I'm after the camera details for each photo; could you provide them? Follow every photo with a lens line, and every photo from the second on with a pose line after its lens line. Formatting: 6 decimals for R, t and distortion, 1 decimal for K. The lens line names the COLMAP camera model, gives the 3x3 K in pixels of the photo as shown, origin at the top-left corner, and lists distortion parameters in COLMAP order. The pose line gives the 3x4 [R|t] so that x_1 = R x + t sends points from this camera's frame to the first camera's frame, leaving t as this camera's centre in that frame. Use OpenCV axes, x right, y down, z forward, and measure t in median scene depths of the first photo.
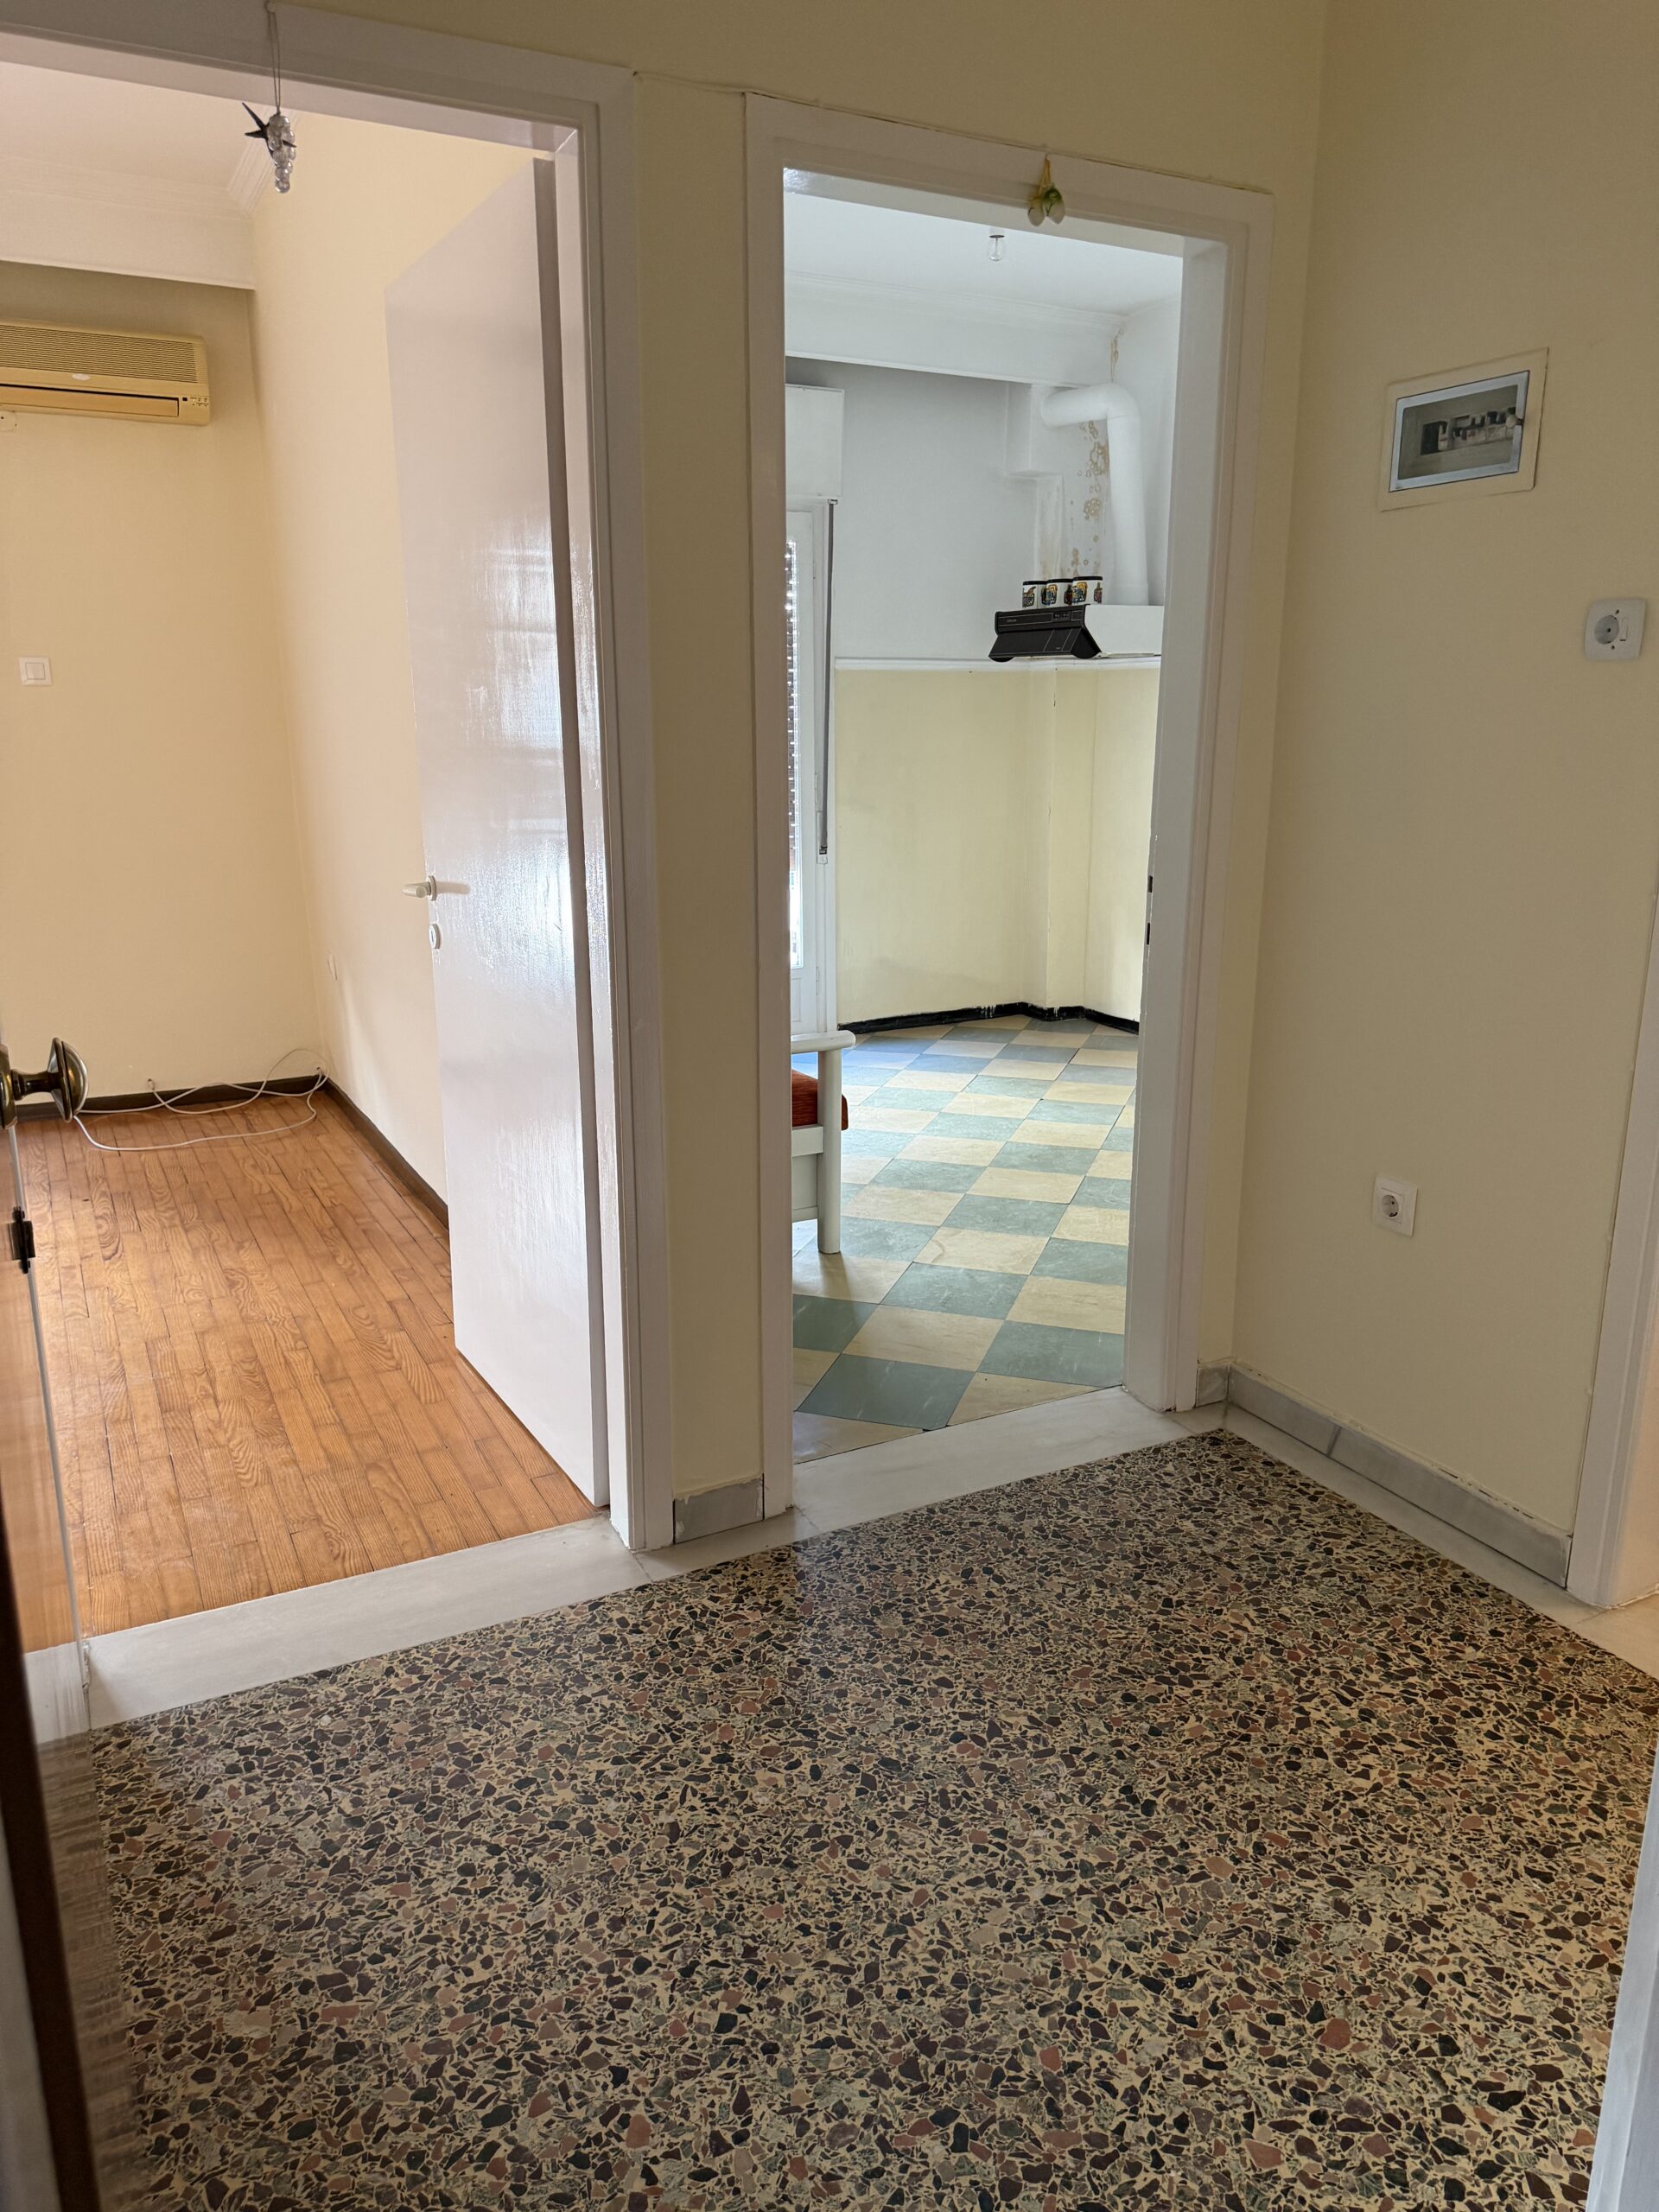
lens RADIAL K [[1532.7, 0, 813.3], [0, 1532.7, 1106.3], [0, 0, 1]] dist [0.033579, -0.057748]
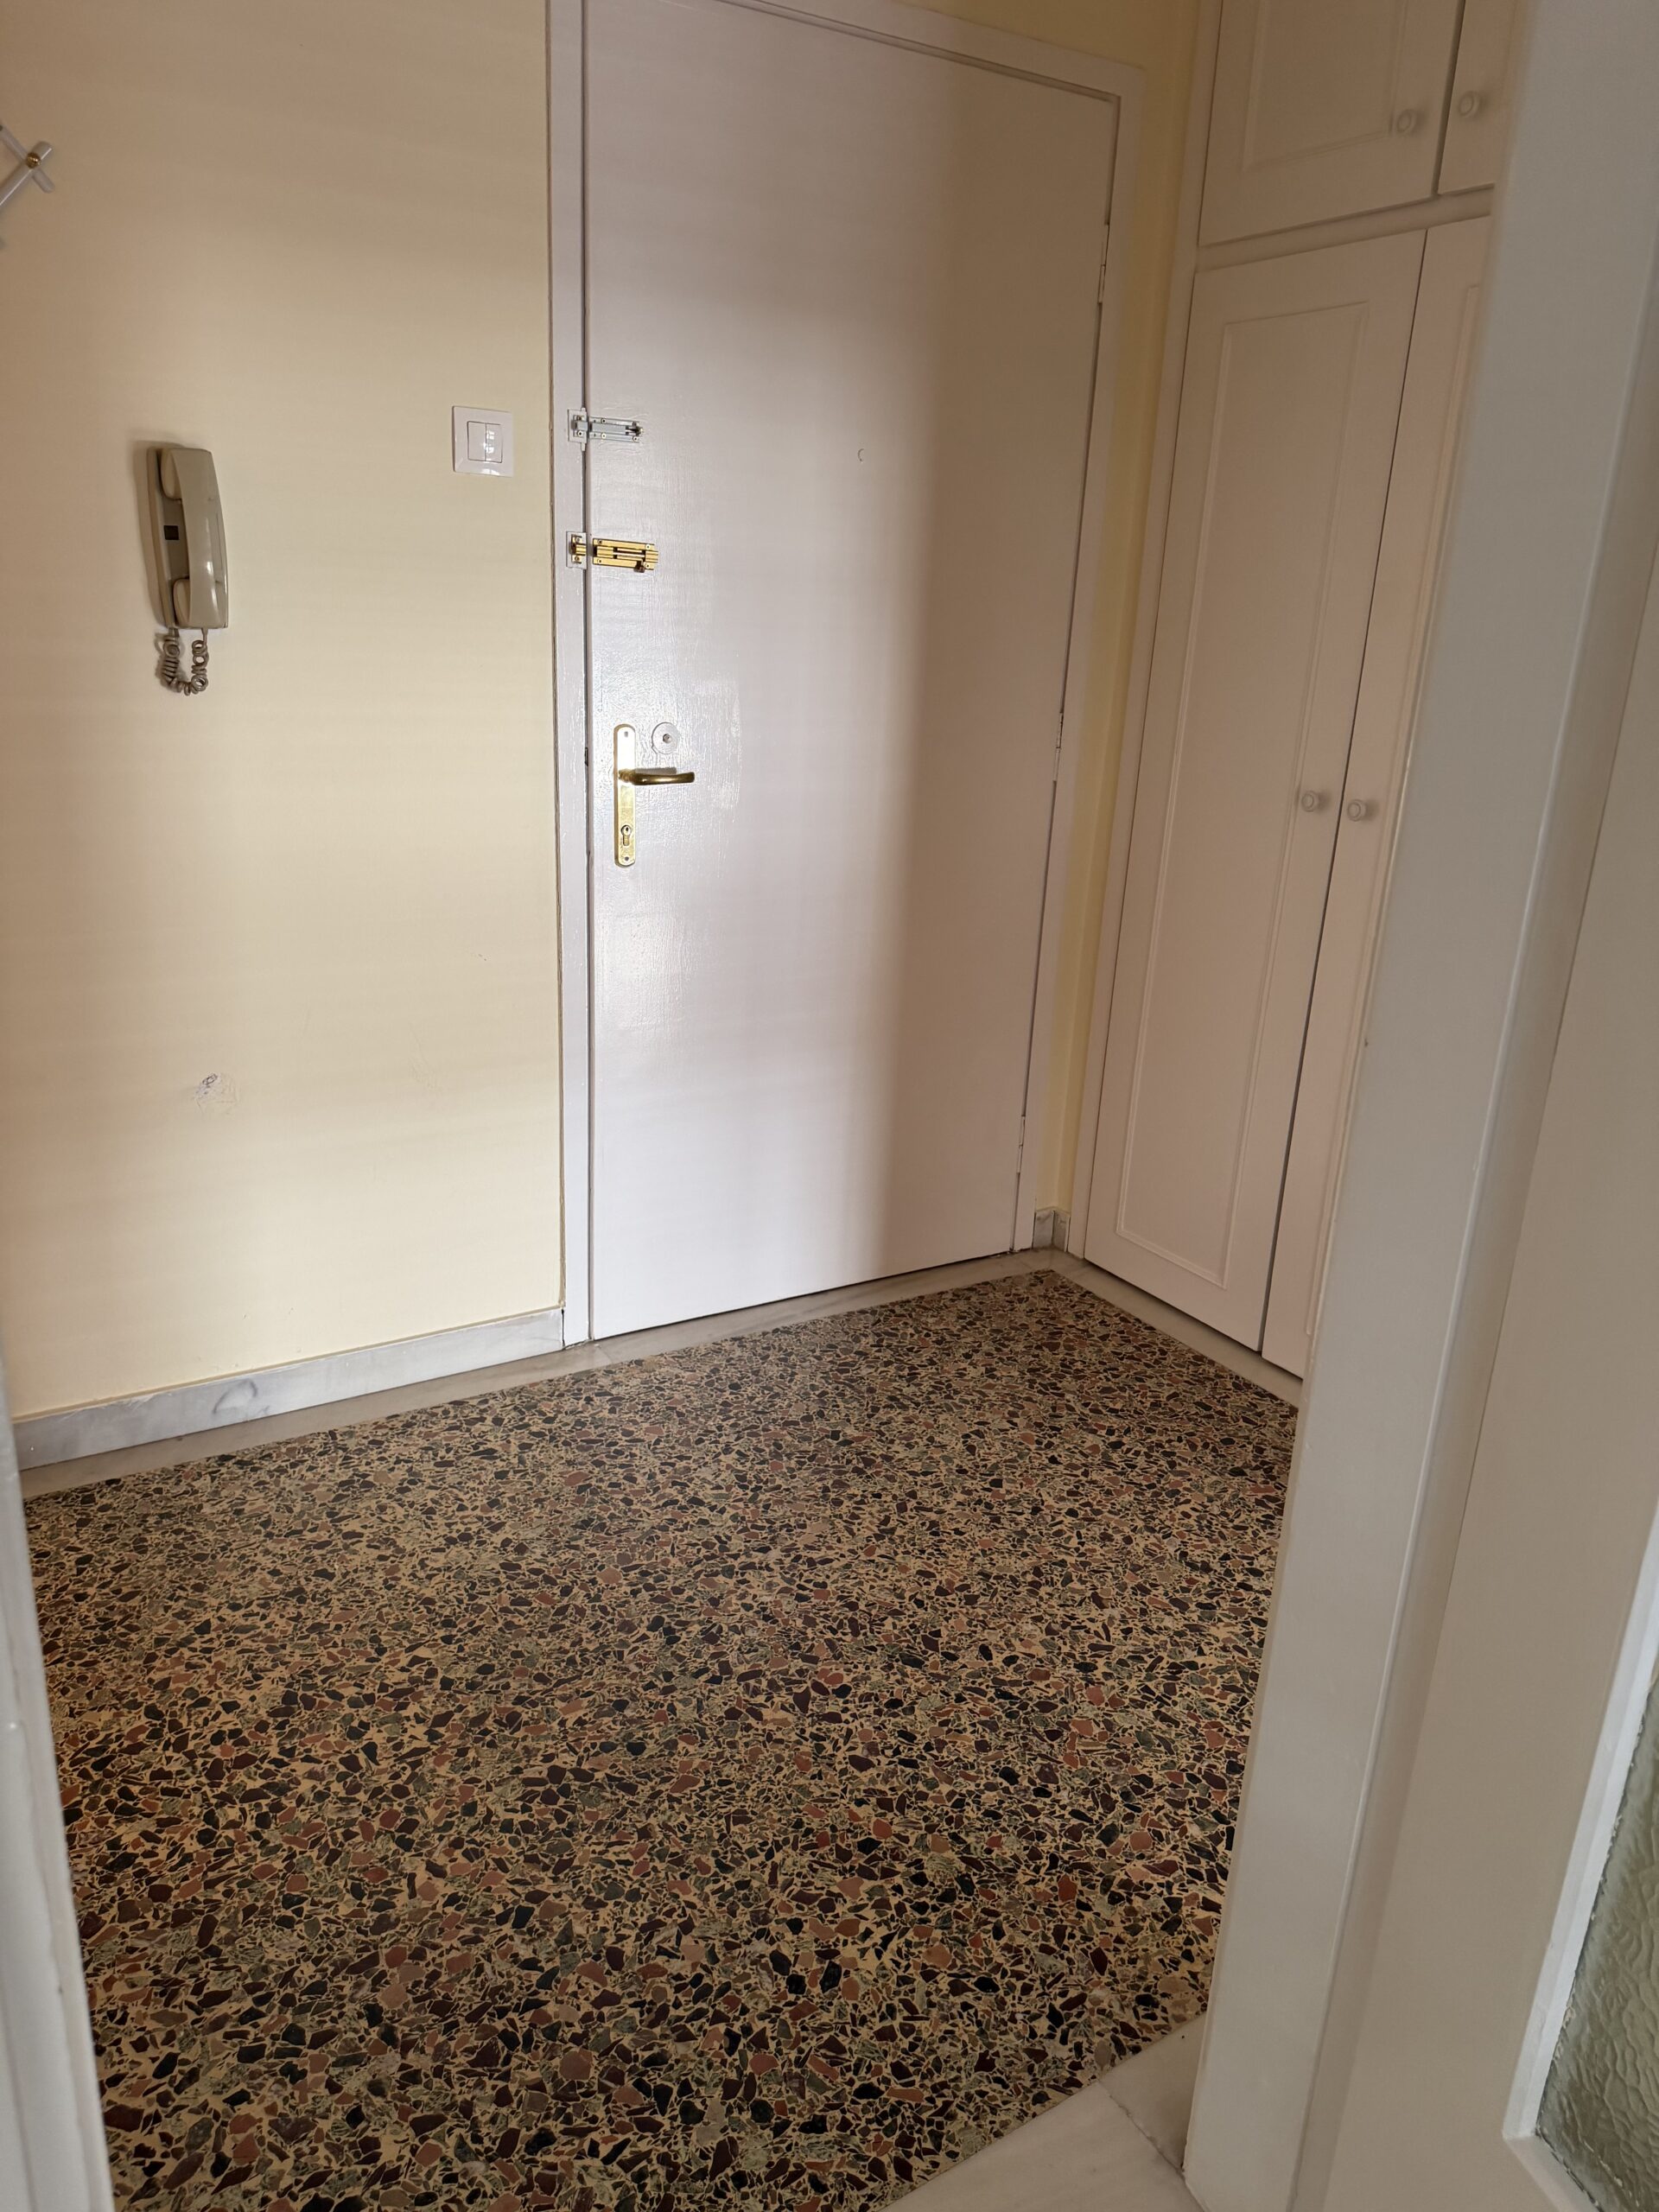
lens RADIAL K [[1532.7, 0, 822.9], [0, 1532.7, 1107.4], [0, 0, 1]] dist [0.033579, -0.057748]
pose [[-0.994776, -0.014521, -0.101039, 0.197277], [-0.066201, 0.845212, 0.530315, -0.352357], [0.077699, 0.534234, -0.841758, 1.542993]]
